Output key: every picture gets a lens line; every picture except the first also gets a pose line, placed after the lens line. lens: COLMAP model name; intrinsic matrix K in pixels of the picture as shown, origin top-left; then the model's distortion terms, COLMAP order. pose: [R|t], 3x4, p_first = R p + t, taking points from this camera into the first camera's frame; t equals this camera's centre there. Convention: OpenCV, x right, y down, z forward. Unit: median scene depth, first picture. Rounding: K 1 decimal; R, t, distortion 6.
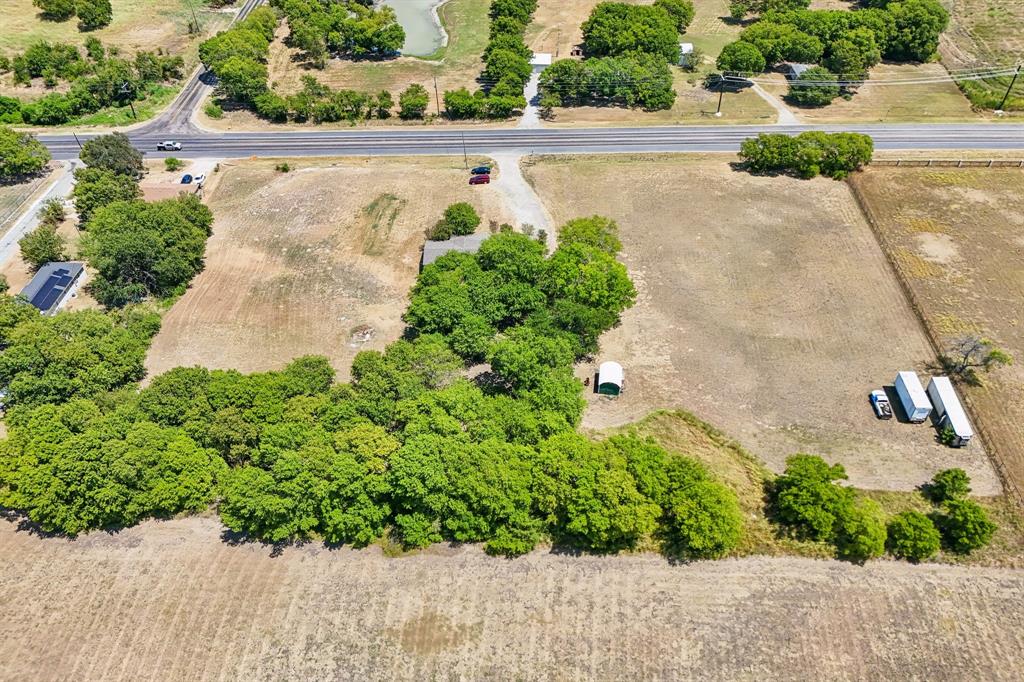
lens RADIAL K [[753.5, 0, 510.1], [0, 753.5, 340.8], [0, 0, 1]] dist [0.079559, -0.082434]
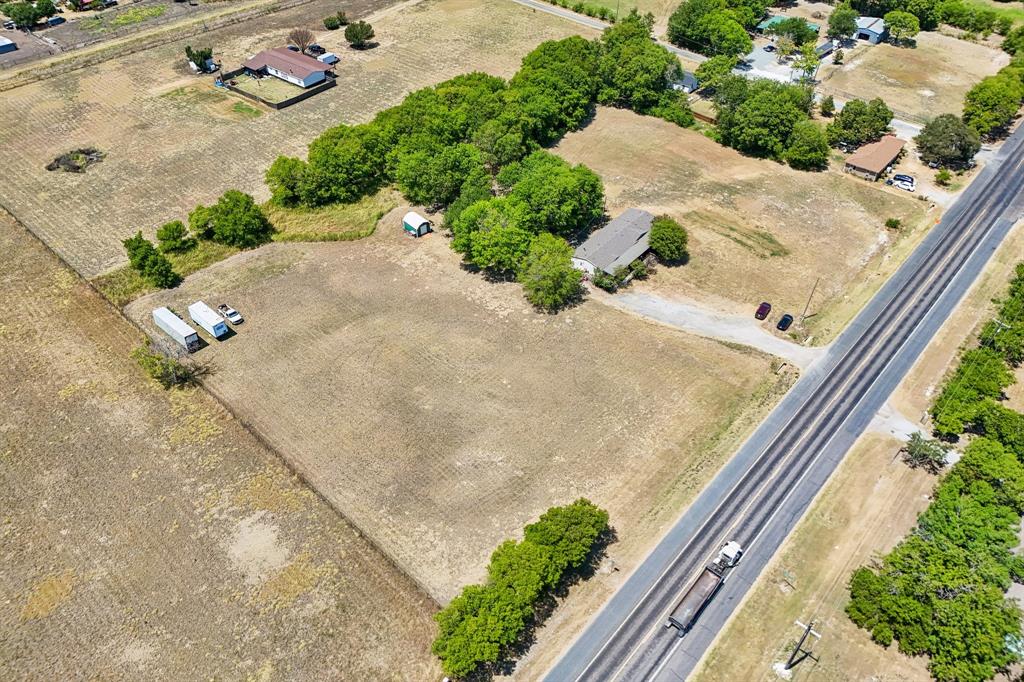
lens RADIAL K [[753.5, 0, 510.1], [0, 753.5, 340.8], [0, 0, 1]] dist [0.079559, -0.082434]
pose [[-0.633737, 0.522272, -0.570622, 0.633517], [-0.529261, 0.245226, 0.812248, -0.747732], [0.564146, 0.816760, 0.121009, 0.804667]]
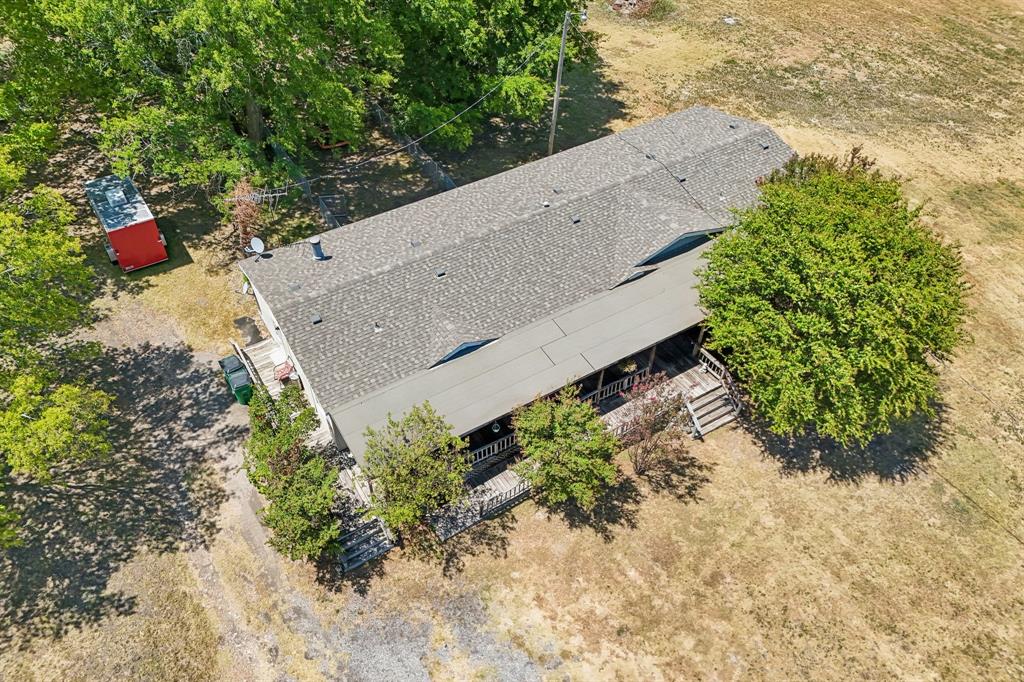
lens RADIAL K [[753.5, 0, 510.1], [0, 753.5, 340.8], [0, 0, 1]] dist [0.079559, -0.082434]
pose [[-0.847355, 0.376681, -0.374302, 0.046467], [-0.366287, 0.095744, 0.925563, -0.257043], [0.384479, 0.921382, 0.056844, 0.896388]]
